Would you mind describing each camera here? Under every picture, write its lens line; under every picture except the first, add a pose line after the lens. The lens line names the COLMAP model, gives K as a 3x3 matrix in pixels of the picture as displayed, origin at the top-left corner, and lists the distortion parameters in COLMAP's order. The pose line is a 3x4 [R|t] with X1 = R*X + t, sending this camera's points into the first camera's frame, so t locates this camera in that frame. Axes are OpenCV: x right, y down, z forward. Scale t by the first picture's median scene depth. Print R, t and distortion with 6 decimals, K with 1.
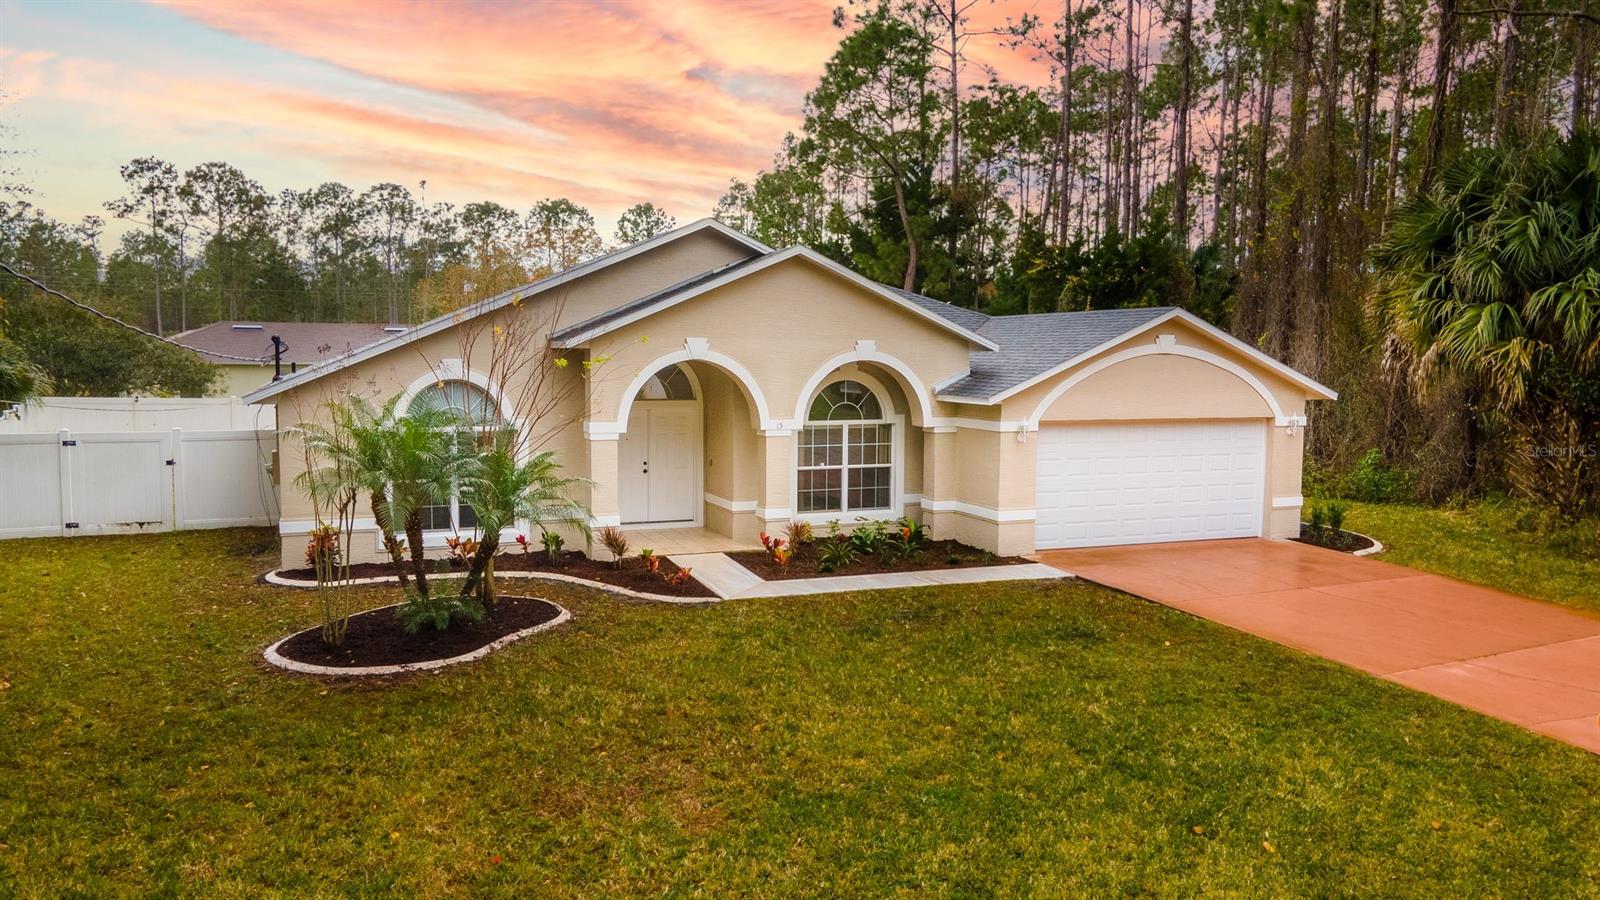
lens RADIAL K [[1175.8, 0, 800.0], [0, 1175.8, 450.0], [0, 0, 1]] dist [0.004711, 0.079752]
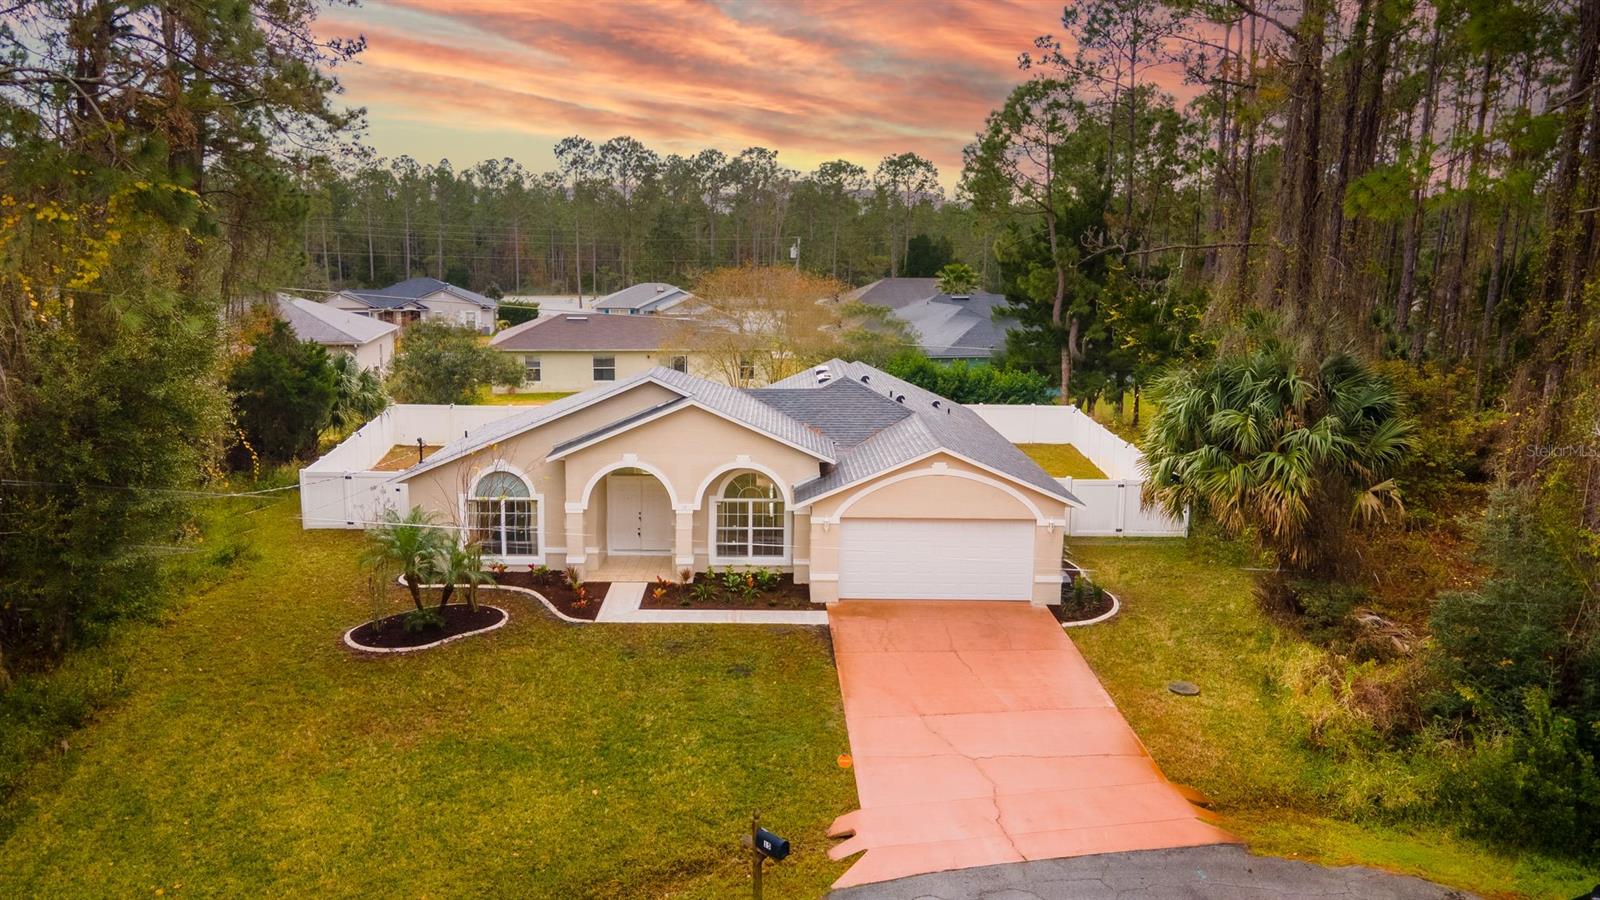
lens RADIAL K [[1175.8, 0, 800.0], [0, 1175.8, 450.0], [0, 0, 1]] dist [0.004711, 0.079752]
pose [[0.934589, 0.063836, -0.349954, 0.662875], [-0.033986, 0.995290, 0.090790, -0.241089], [0.354102, -0.072958, 0.932357, -0.418587]]
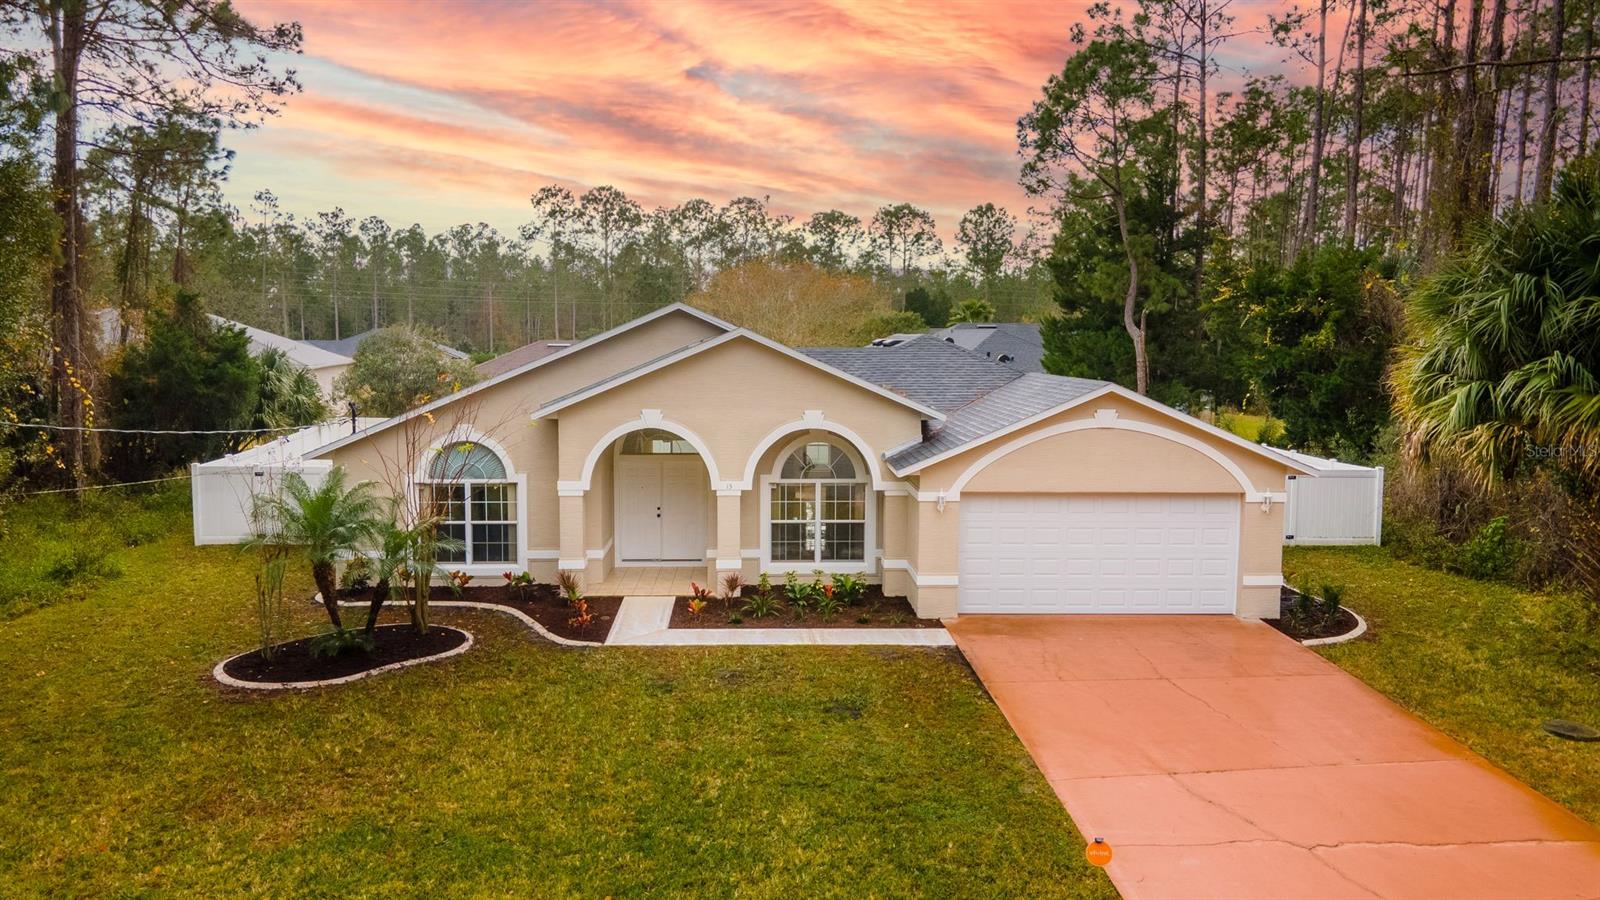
lens RADIAL K [[1175.8, 0, 800.0], [0, 1175.8, 450.0], [0, 0, 1]] dist [0.004711, 0.079752]
pose [[0.942638, 0.030714, -0.332401, 0.403062], [-0.027018, 0.999511, 0.015737, -0.072308], [0.332722, -0.005853, 0.943007, -0.031957]]
